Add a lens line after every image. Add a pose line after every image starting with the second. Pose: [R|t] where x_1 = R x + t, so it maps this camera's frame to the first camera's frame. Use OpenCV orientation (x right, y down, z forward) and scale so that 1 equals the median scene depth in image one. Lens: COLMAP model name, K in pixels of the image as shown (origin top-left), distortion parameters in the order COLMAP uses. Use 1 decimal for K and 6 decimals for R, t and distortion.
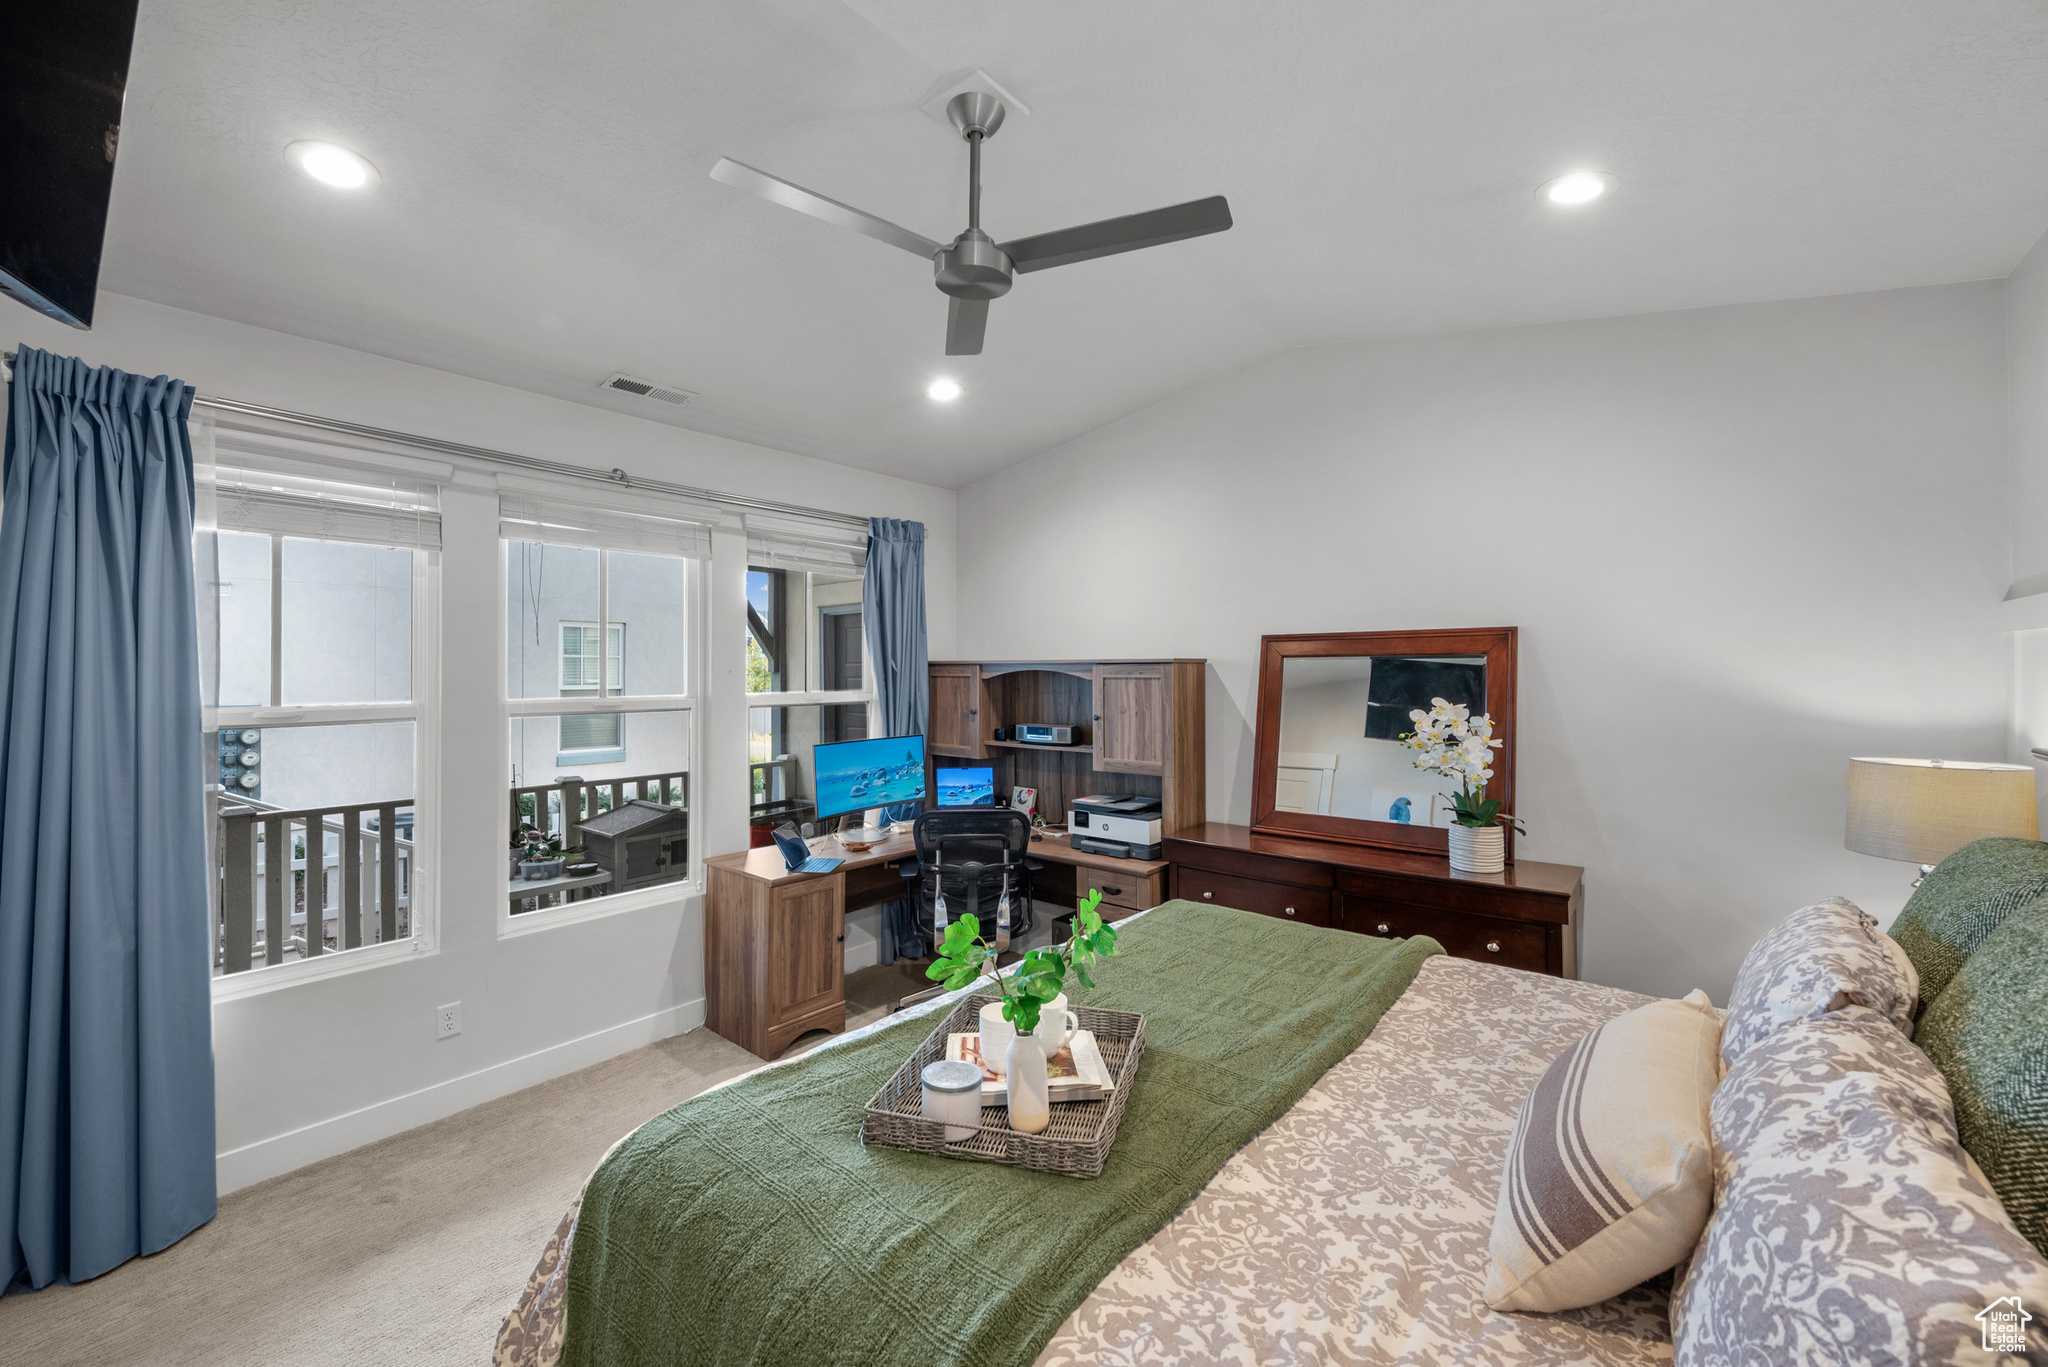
lens RADIAL K [[810.7, 0, 1024.0], [0, 810.7, 683.5], [0, 0, 1]] dist [0.000424, 0.000002]
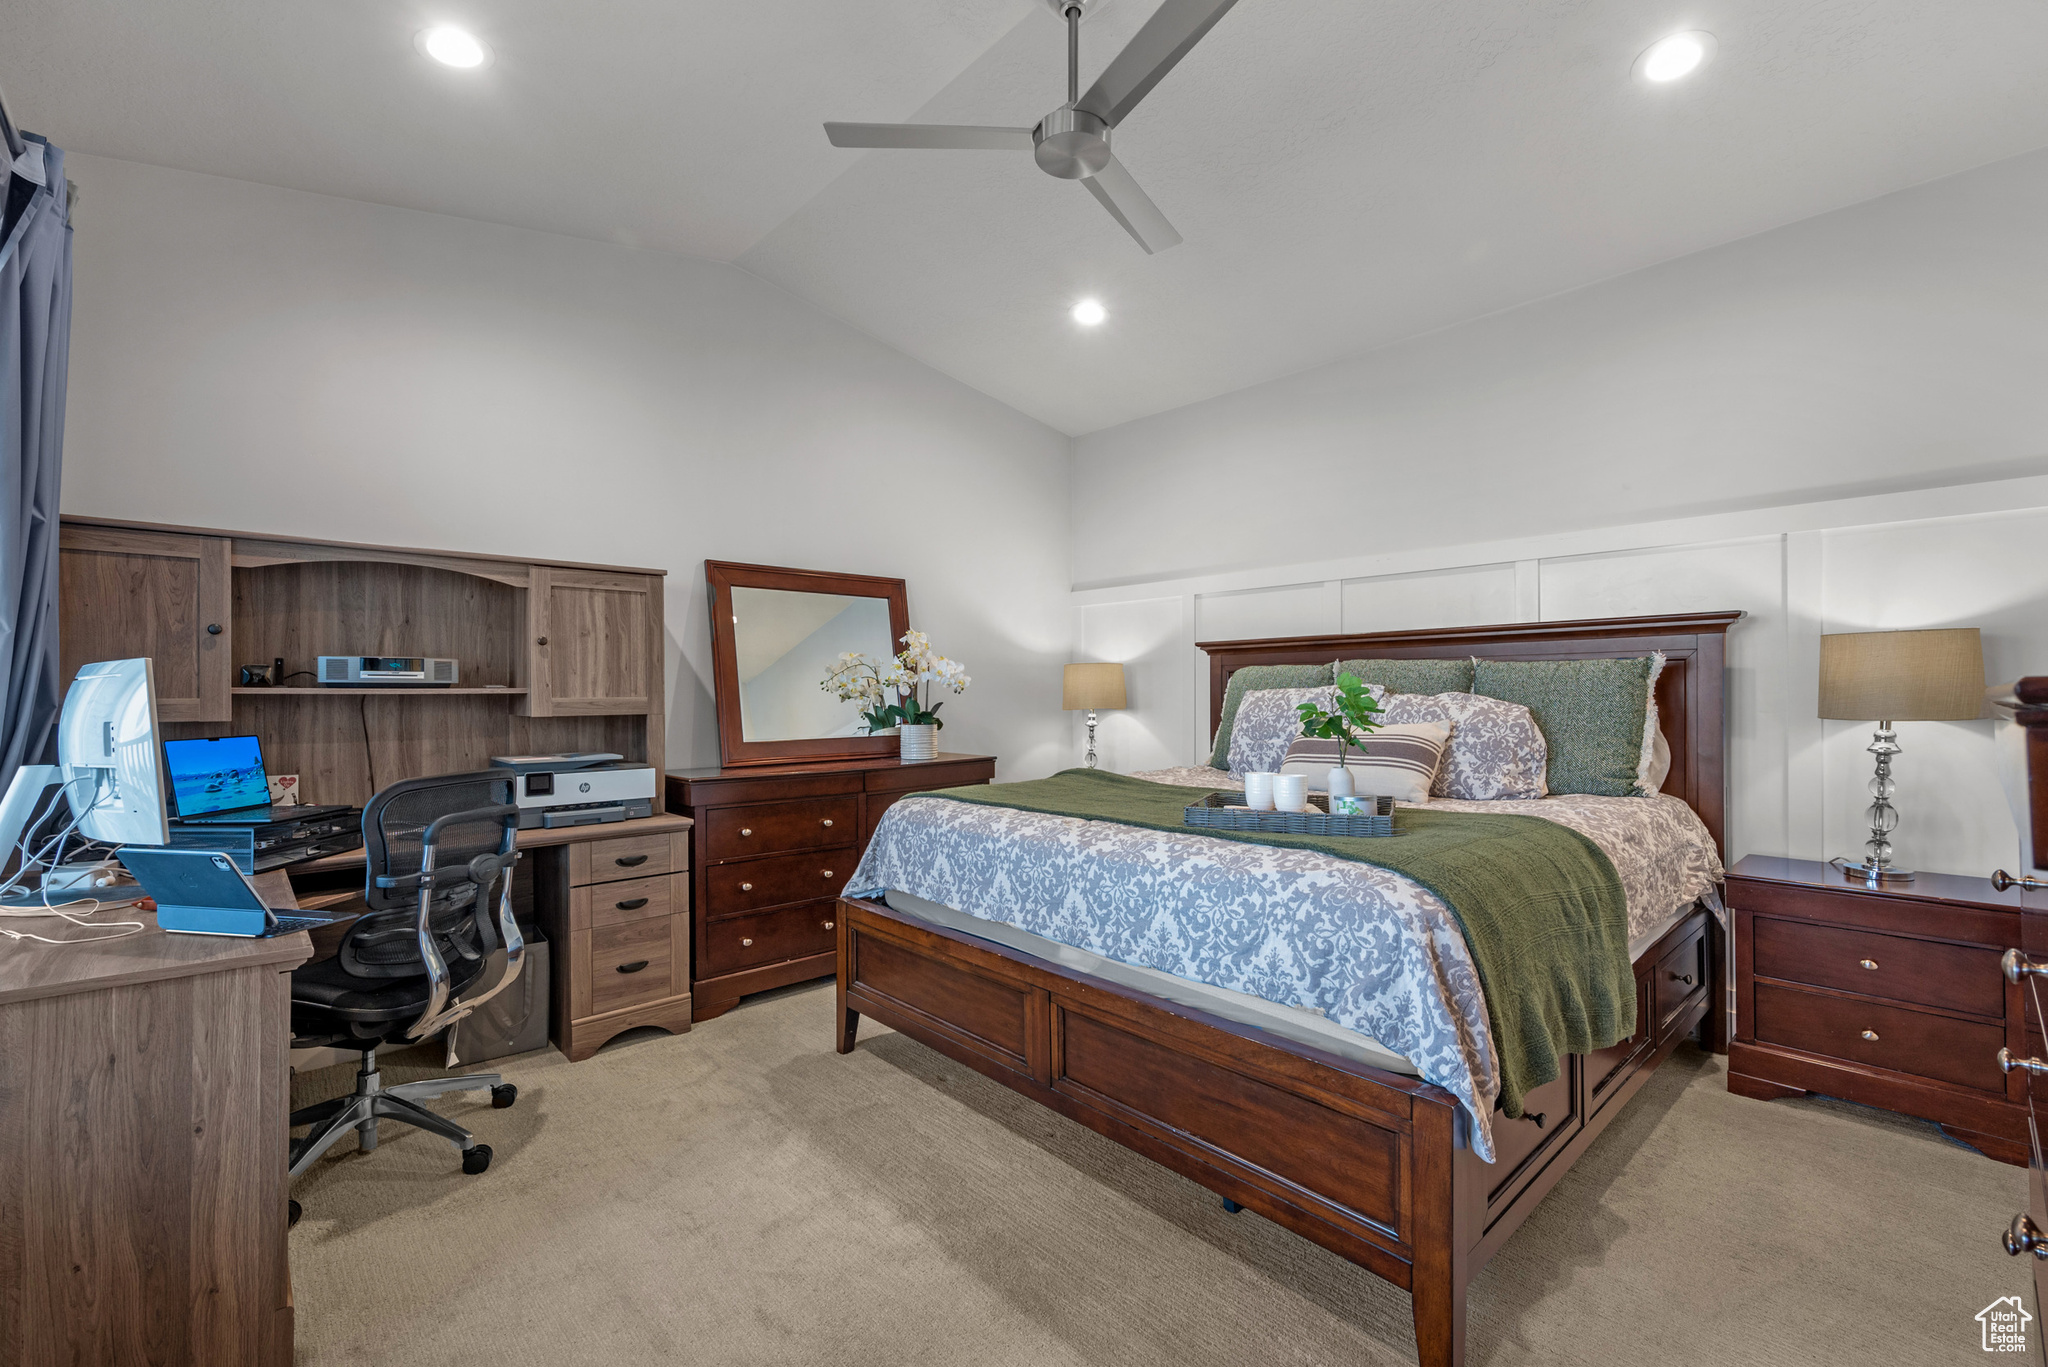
lens RADIAL K [[846.2, 0, 1024.0], [0, 846.2, 683.5], [0, 0, 1]] dist [0.002404, 0.000212]
pose [[0.133737, 0.008107, 0.990984, -0.597471], [0.017447, 0.999792, -0.010534, 0.095816], [-0.990863, 0.018699, 0.133568, 0.489507]]
